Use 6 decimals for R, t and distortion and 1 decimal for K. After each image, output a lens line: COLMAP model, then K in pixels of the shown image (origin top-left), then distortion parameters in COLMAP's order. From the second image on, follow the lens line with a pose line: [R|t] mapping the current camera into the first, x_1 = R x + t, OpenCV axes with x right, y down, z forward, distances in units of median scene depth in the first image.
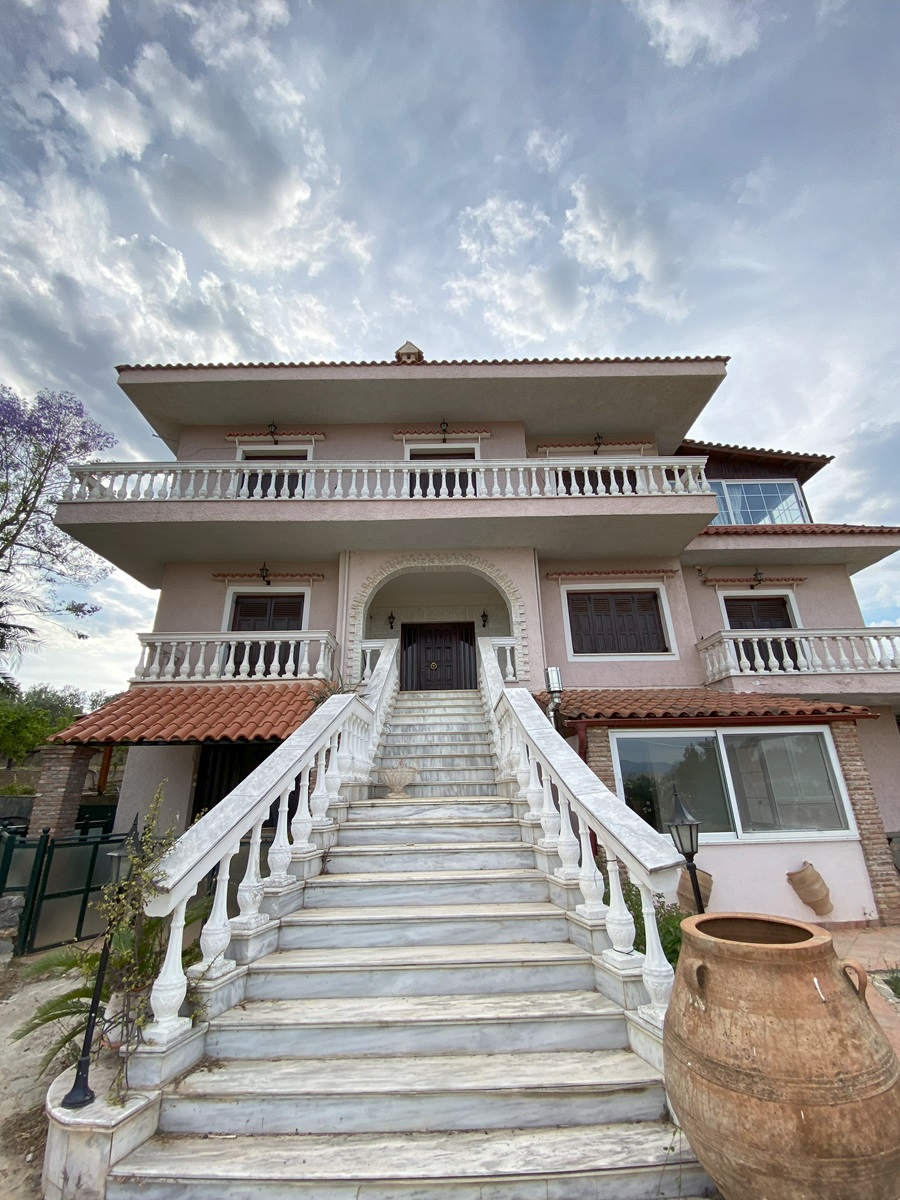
lens RADIAL K [[493.7, 0, 450.5], [0, 493.7, 597.6], [0, 0, 1]] dist [-0.008444, -0.006143]
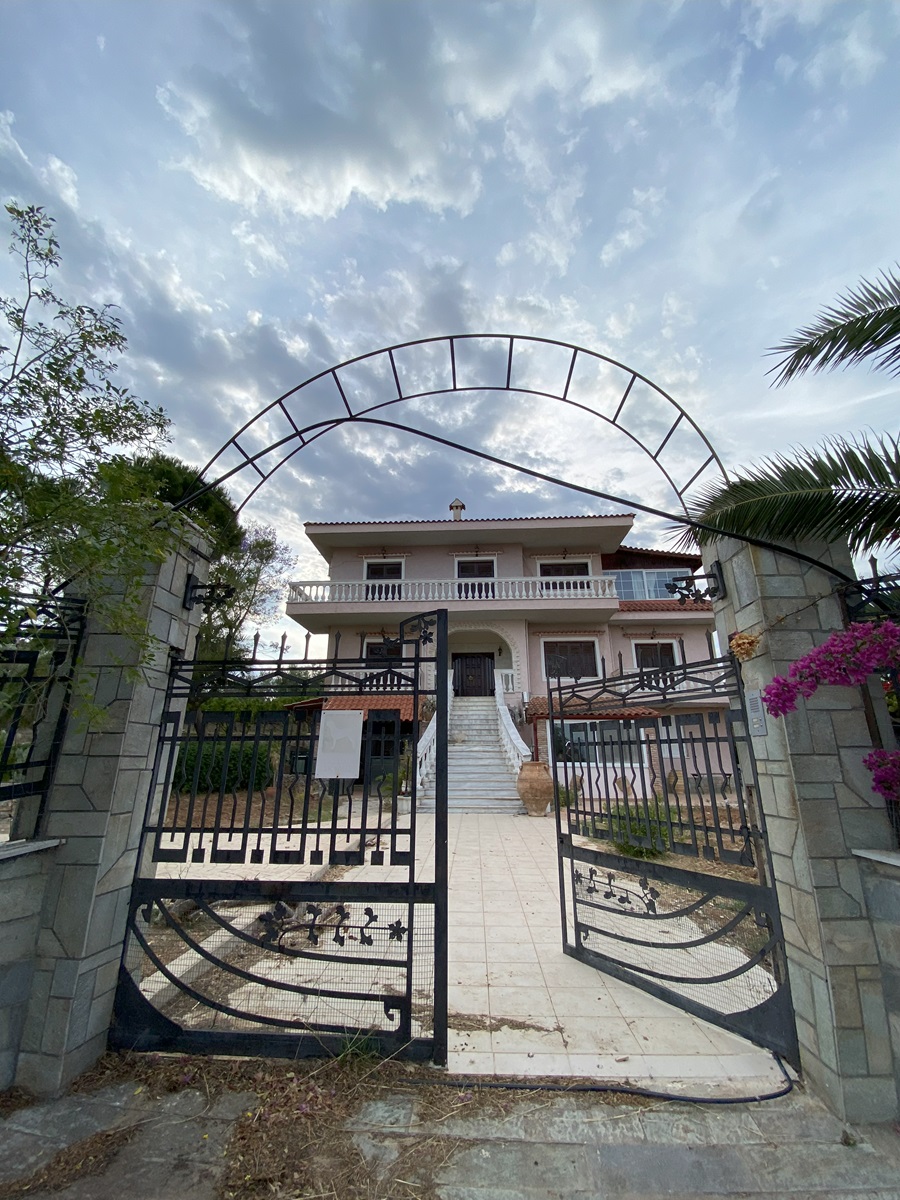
lens RADIAL K [[493.7, 0, 449.1], [0, 493.7, 599.0], [0, 0, 1]] dist [-0.008444, -0.006143]
pose [[0.997890, 0.000047, -0.064933, 0.004146], [0.003513, 0.998496, 0.054718, -0.304346], [0.064838, -0.054830, 0.996388, -0.935240]]
